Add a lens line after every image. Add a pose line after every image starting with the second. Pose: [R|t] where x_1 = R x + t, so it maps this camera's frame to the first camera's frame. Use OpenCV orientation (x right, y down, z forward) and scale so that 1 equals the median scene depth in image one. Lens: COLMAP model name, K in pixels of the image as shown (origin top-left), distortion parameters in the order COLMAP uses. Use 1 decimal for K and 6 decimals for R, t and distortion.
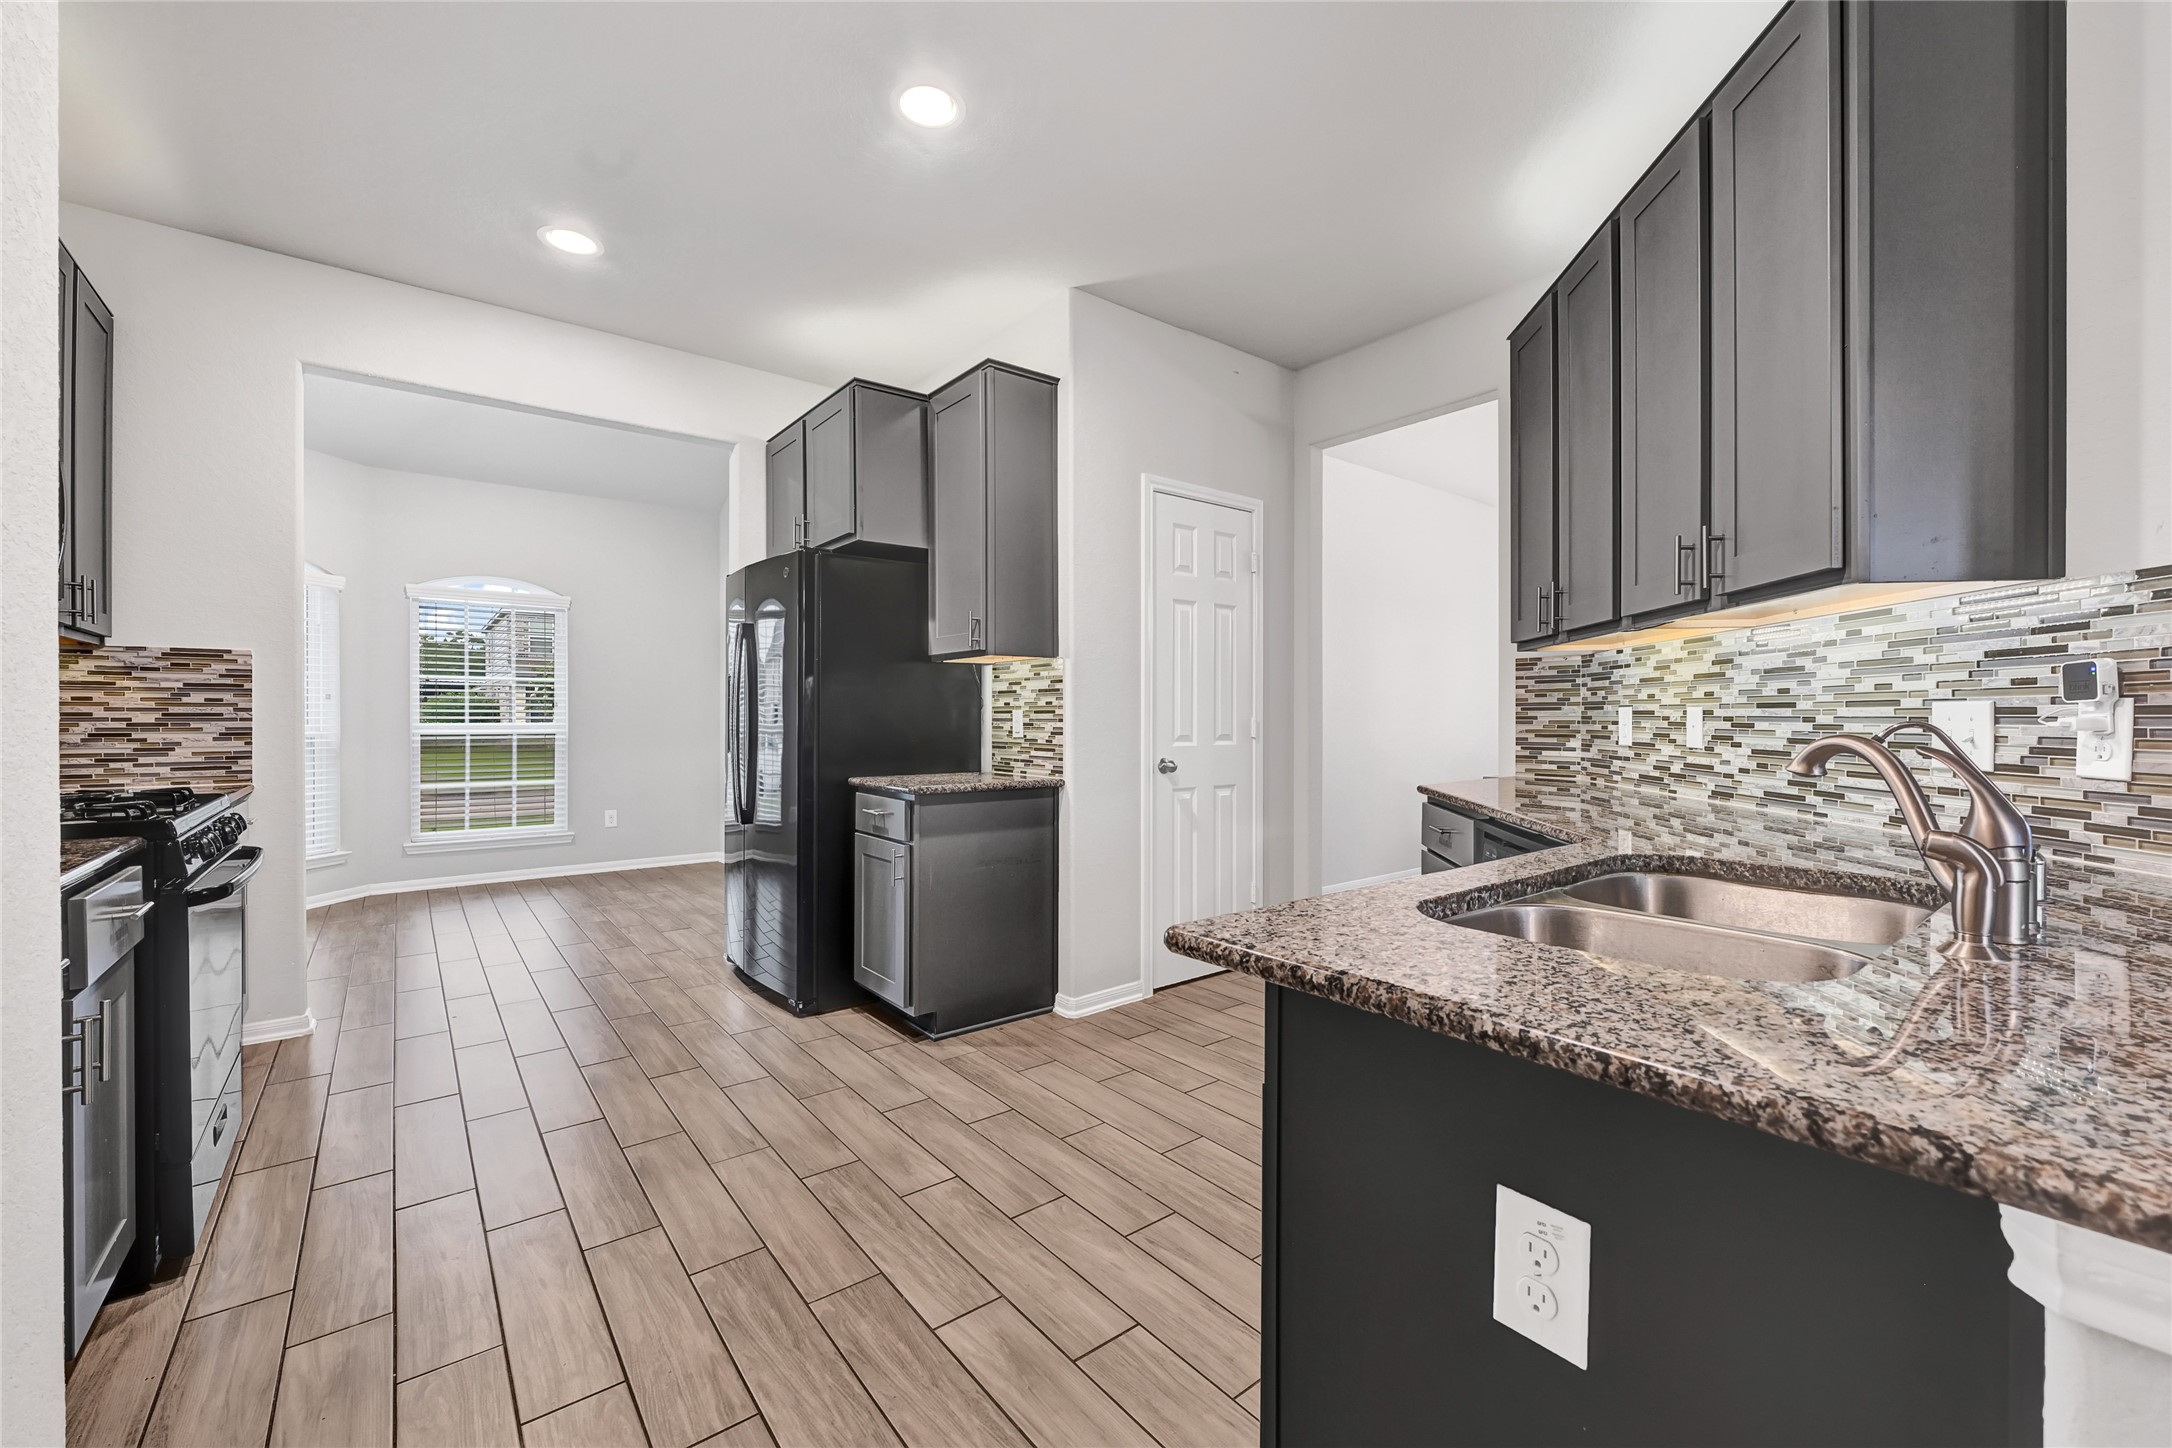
lens RADIAL K [[880.5, 0, 1079.9], [0, 880.5, 720.3], [0, 0, 1]] dist [-0.001255, -0.000118]
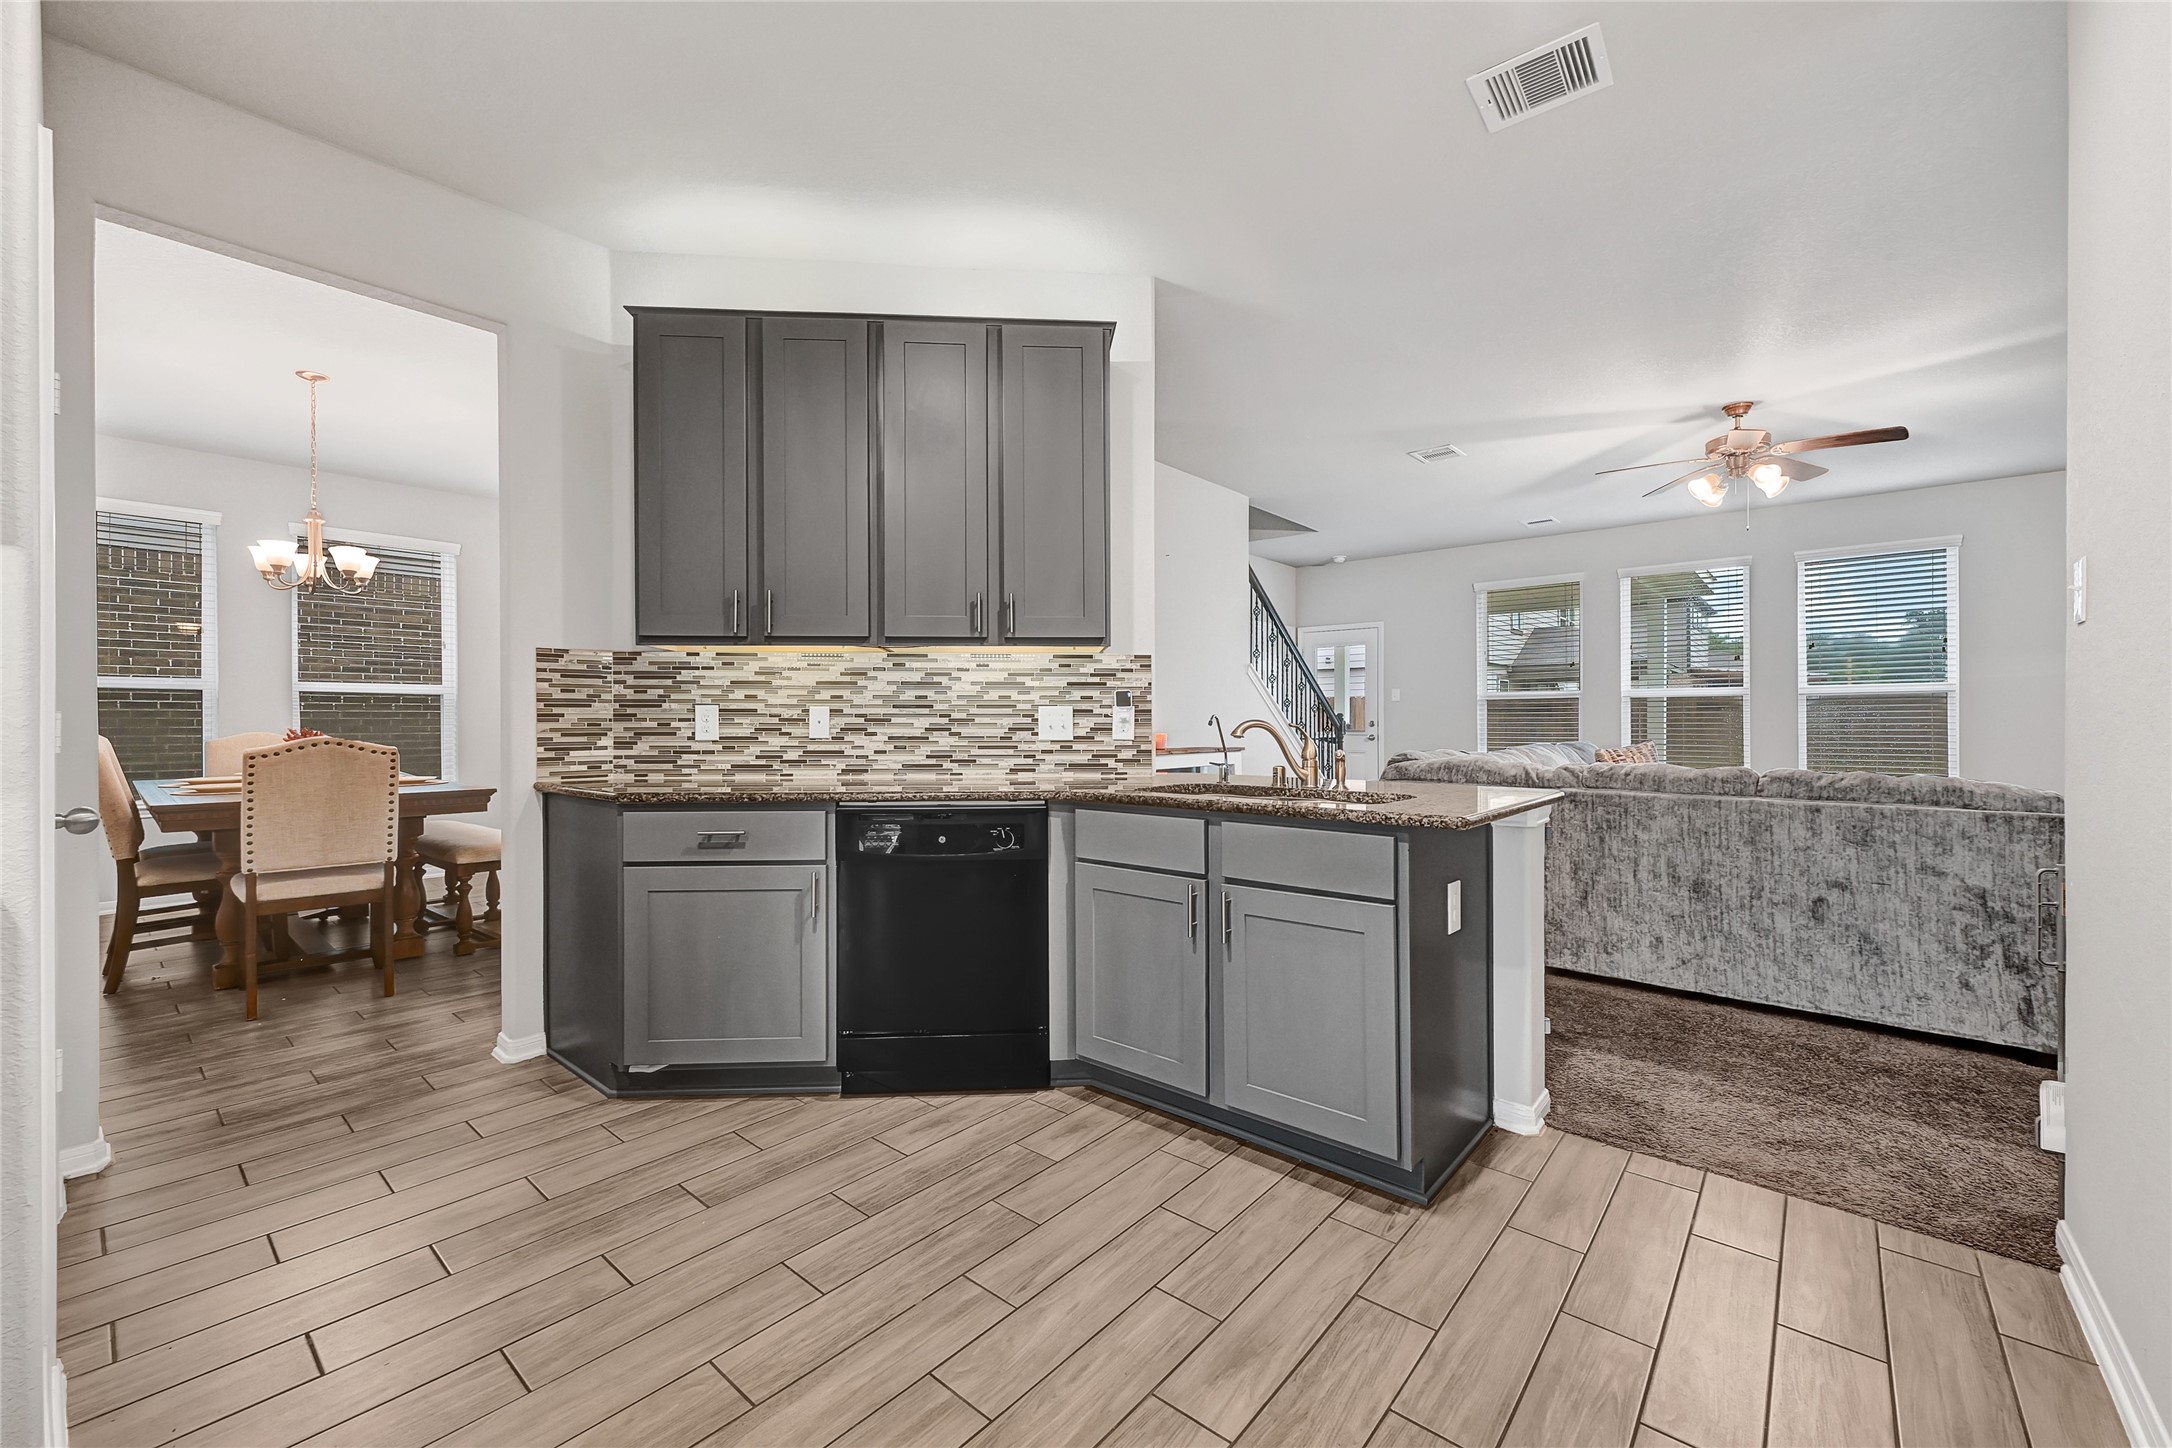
lens RADIAL K [[880.5, 0, 1079.9], [0, 880.5, 720.3], [0, 0, 1]] dist [-0.001255, -0.000118]
pose [[-0.200506, -0.000353, 0.979692, -0.687592], [0.005281, 0.999985, 0.001441, 0.005549], [-0.979678, 0.005462, -0.200501, 0.942122]]
